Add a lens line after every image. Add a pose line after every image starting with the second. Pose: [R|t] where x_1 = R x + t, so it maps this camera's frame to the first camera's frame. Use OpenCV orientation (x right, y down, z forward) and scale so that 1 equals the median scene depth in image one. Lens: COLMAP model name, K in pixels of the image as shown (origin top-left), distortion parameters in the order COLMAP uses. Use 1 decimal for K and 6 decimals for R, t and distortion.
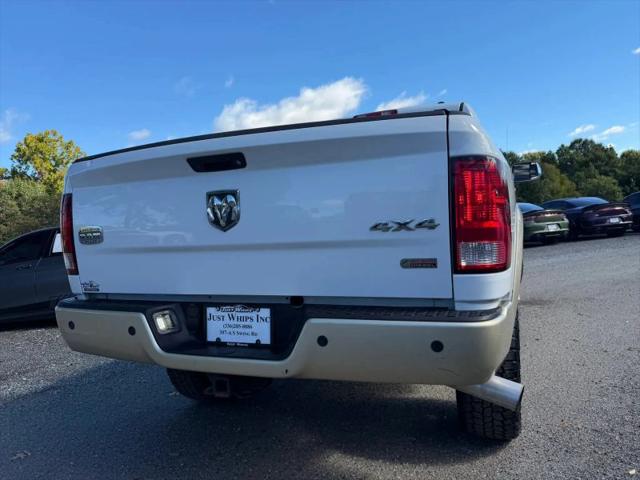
lens RADIAL K [[462.1, 0, 322.8], [0, 462.1, 240.9], [0, 0, 1]] dist [0.001193, -0.011221]
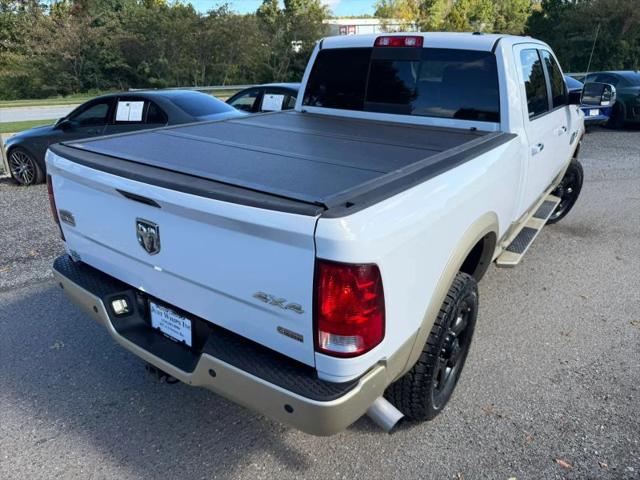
lens RADIAL K [[462.1, 0, 312.7], [0, 462.1, 249.9], [0, 0, 1]] dist [0.001193, -0.011221]
pose [[0.972655, 0.146825, -0.179957, 0.365162], [-0.071486, 0.926469, 0.369519, -0.468057], [0.220979, -0.346551, 0.911631, 0.060146]]
